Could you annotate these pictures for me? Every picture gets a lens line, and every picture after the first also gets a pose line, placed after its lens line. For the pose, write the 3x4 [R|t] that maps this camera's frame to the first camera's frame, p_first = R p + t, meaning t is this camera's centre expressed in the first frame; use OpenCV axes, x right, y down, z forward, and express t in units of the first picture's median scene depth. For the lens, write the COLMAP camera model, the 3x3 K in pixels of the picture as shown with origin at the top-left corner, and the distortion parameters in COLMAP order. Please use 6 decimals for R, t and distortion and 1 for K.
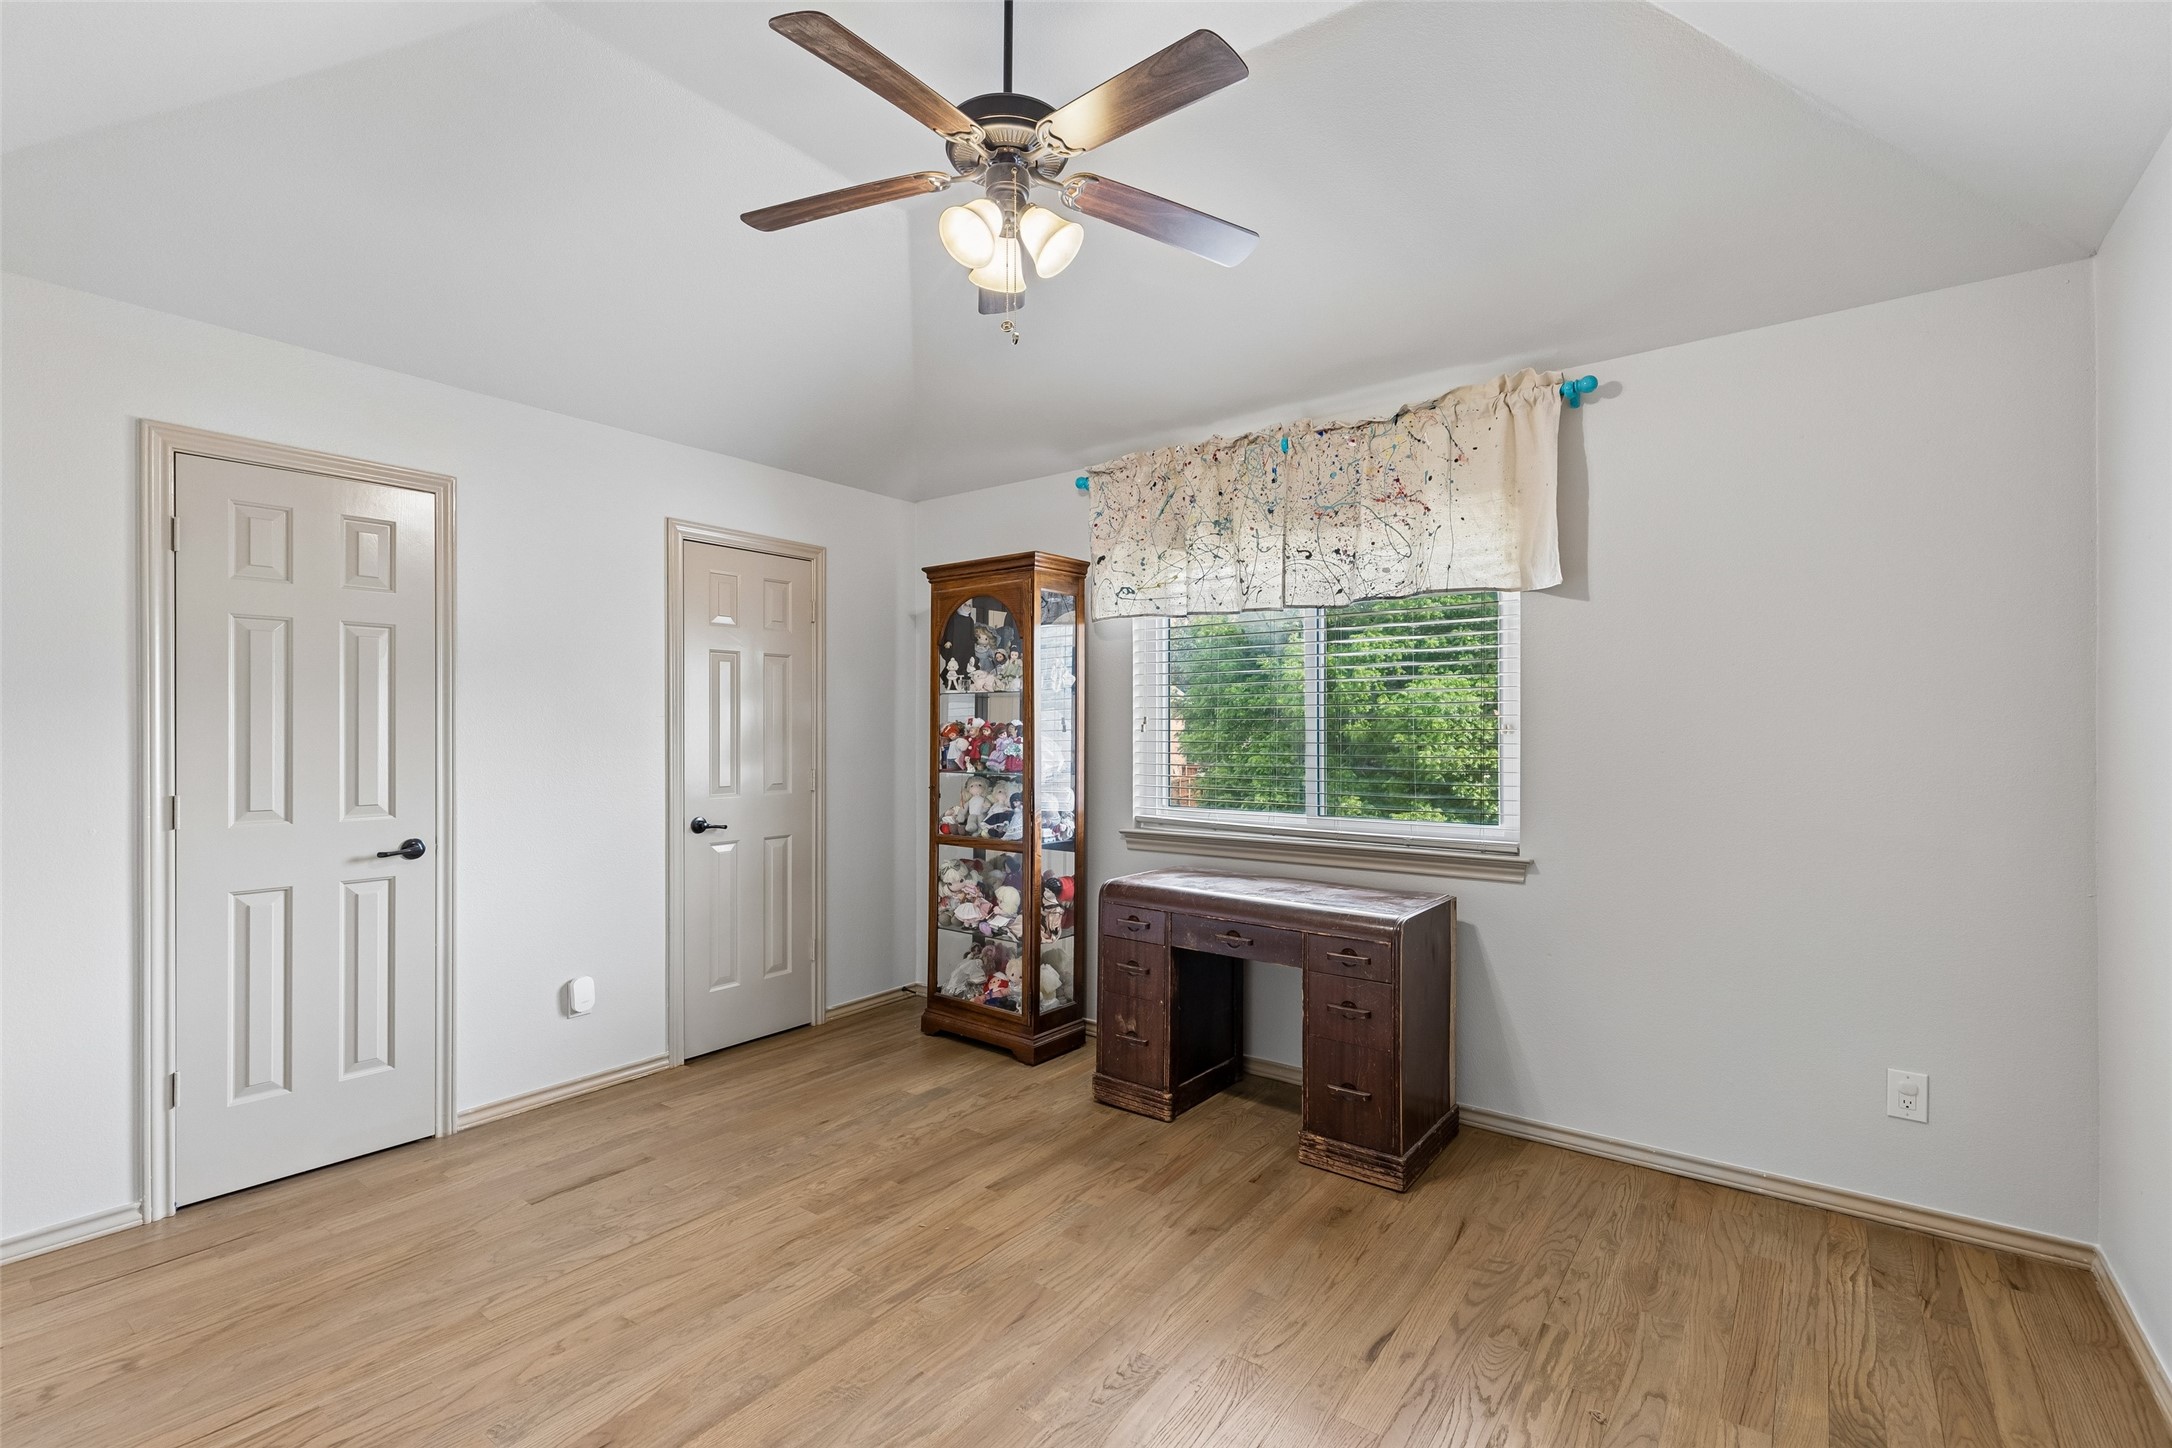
lens RADIAL K [[983.3, 0, 1074.4], [0, 983.3, 725.6], [0, 0, 1]] dist [0.010481, -0.001009]
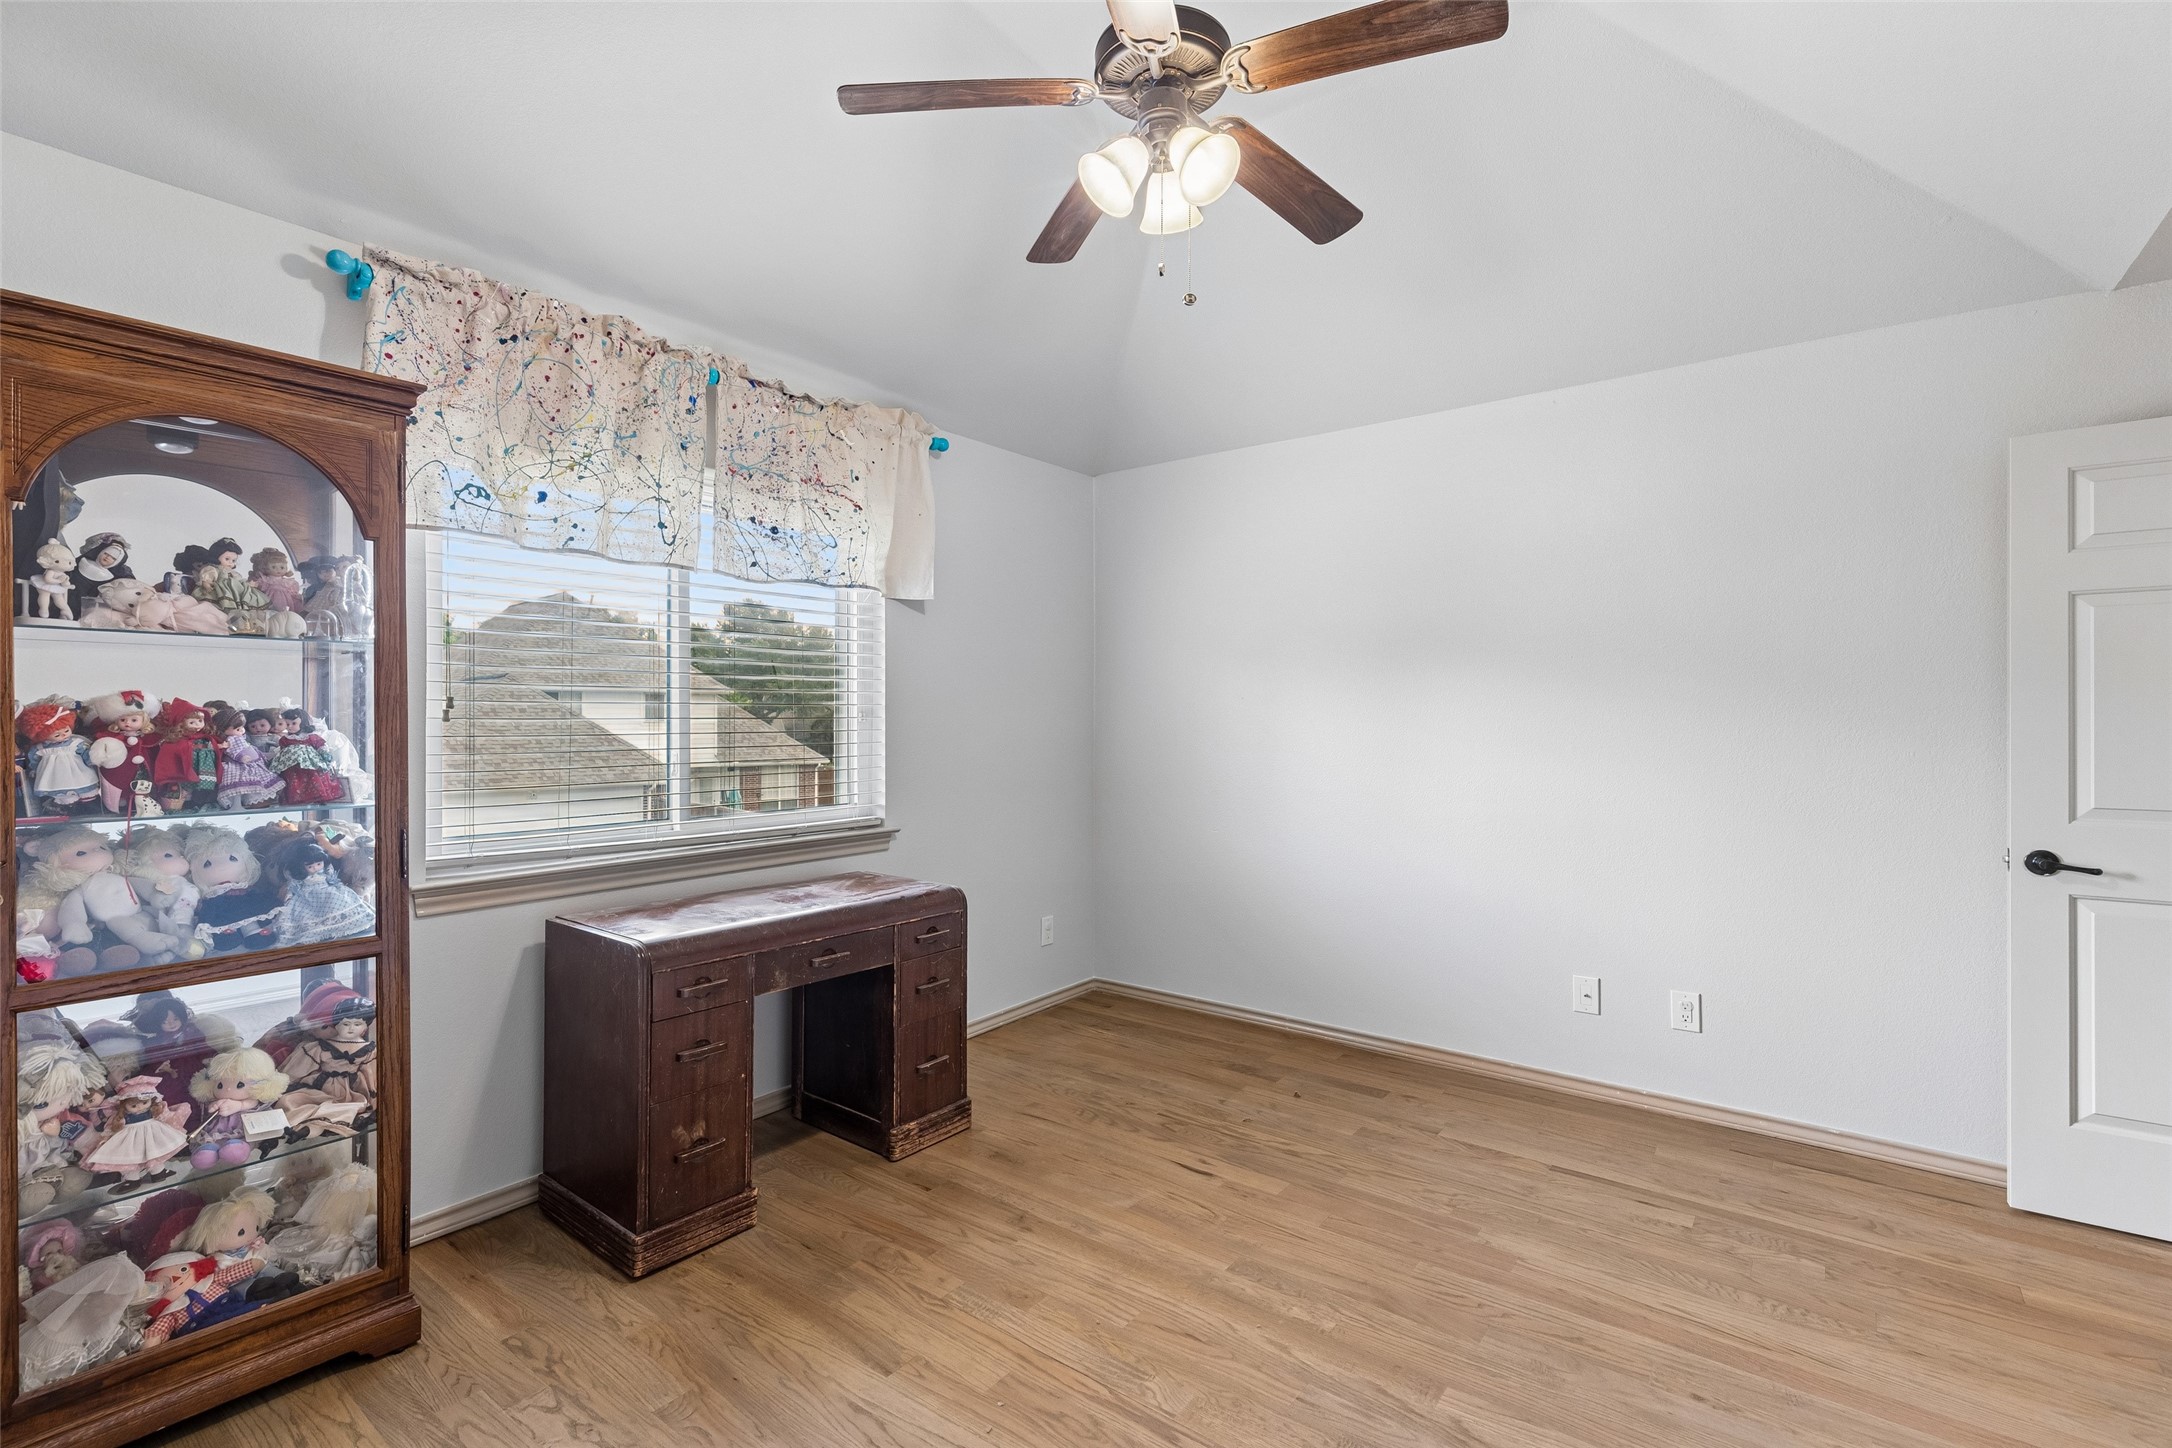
lens RADIAL K [[983.3, 0, 1076.4], [0, 983.3, 723.2], [0, 0, 1]] dist [0.010481, -0.001009]
pose [[0.002585, -0.008019, 0.999965, -0.663793], [-0.007659, 0.999938, 0.008038, -0.000353], [-0.999967, -0.007680, 0.002524, 0.733198]]
